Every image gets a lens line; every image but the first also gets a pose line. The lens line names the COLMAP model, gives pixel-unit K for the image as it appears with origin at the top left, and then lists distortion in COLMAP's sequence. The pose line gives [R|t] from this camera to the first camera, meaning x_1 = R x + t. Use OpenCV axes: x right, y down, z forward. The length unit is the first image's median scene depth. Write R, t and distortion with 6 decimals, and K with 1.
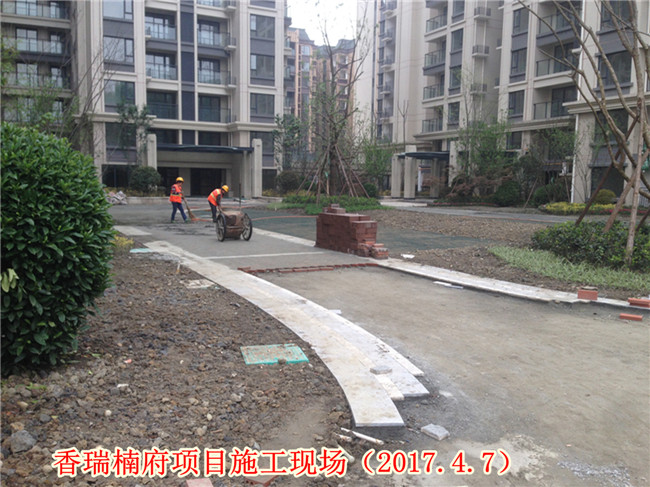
lens RADIAL K [[605.2, 0, 323.2], [0, 605.2, 248.2], [0, 0, 1]] dist [0.044585, 0.000000]
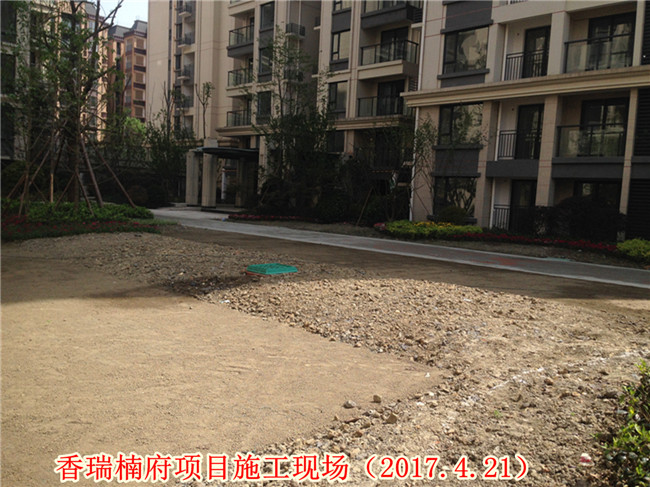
lens RADIAL K [[605.2, 0, 324.5], [0, 605.2, 248.0], [0, 0, 1]] dist [0.044585, 0.000000]
pose [[0.951900, 0.005706, 0.306356, 0.047297], [-0.003701, 0.999968, -0.007127, -0.024672], [-0.306387, 0.005651, 0.951890, 0.216819]]
